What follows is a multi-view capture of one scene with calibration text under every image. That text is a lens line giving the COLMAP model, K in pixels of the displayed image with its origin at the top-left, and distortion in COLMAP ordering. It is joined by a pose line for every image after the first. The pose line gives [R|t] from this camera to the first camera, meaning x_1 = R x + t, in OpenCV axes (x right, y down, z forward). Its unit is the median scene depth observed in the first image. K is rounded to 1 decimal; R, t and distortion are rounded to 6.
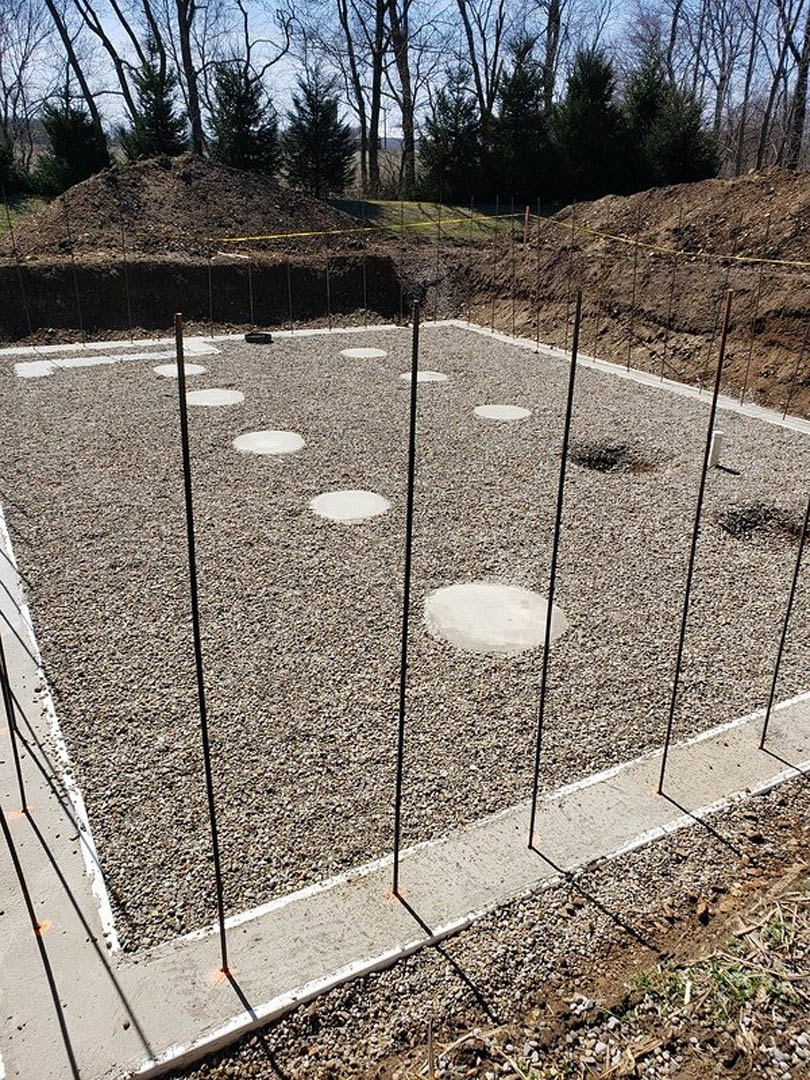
lens RADIAL K [[842.4, 0, 421.1], [0, 842.4, 528.5], [0, 0, 1]] dist [0.033828, -0.013756]
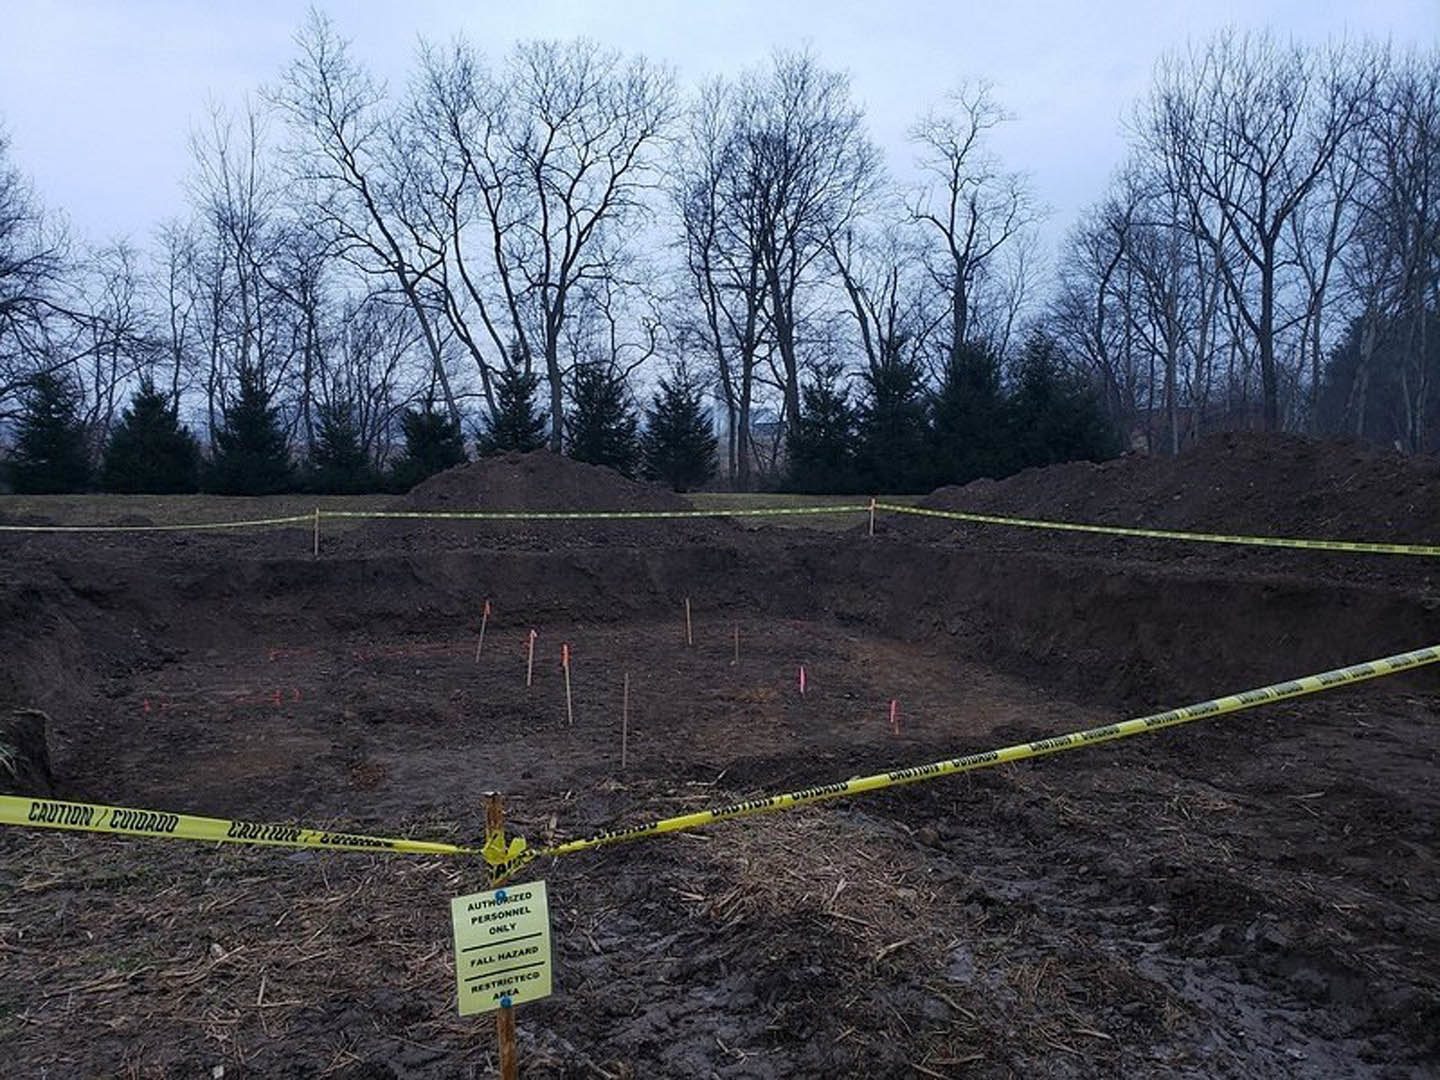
lens RADIAL K [[1115.3, 0, 705.3], [0, 1115.3, 529.5], [0, 0, 1]] dist [0.032336, -0.017320]
pose [[0.992870, -0.007798, -0.118948, 0.094830], [-0.031550, 0.945083, -0.325304, 0.077707], [0.114952, 0.326737, 0.938098, -0.221040]]
